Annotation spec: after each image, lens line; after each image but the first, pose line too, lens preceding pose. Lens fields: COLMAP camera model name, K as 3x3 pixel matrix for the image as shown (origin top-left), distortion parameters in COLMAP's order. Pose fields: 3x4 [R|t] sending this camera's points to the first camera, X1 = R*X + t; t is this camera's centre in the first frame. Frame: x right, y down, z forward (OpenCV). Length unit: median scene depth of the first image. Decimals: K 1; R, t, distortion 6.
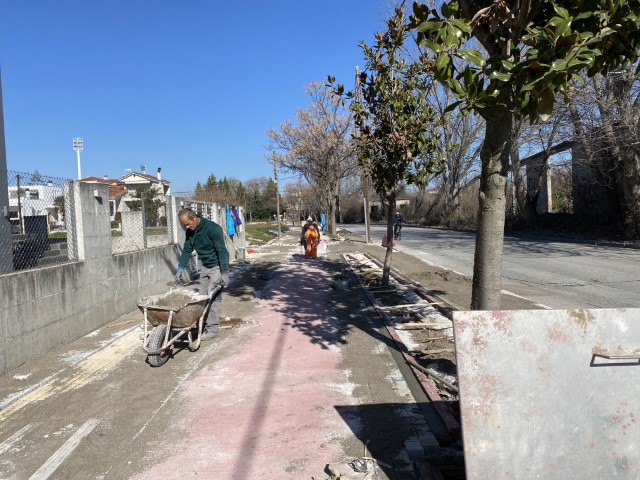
lens RADIAL K [[485.8, 0, 311.2], [0, 485.8, 233.1], [0, 0, 1]] dist [0.014962, 0.000943]
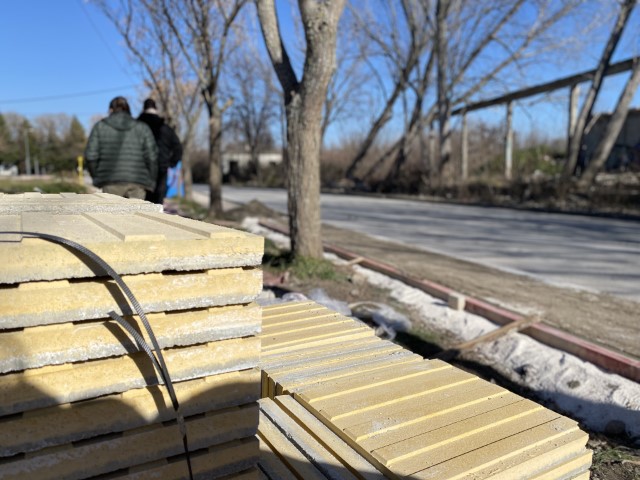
lens RADIAL K [[489.6, 0, 320.1], [0, 489.6, 259.4], [0, 0, 1]] dist [0.005345, -0.007103]
pose [[0.937220, -0.018103, 0.348268, -0.002730], [-0.026140, 0.992196, 0.121920, -0.008554], [-0.347758, -0.123370, 0.929432, 0.540031]]
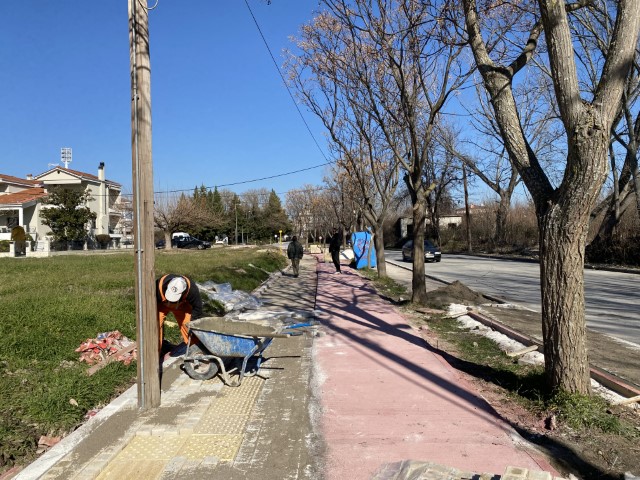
lens RADIAL K [[484.4, 0, 316.3], [0, 484.4, 241.4], [0, 0, 1]] dist [0.030592, -0.004641]
pose [[0.999840, 0.017130, -0.005083, -0.013520], [-0.017261, 0.999487, -0.026987, -0.019133], [0.004618, 0.027071, 0.999623, 0.550438]]
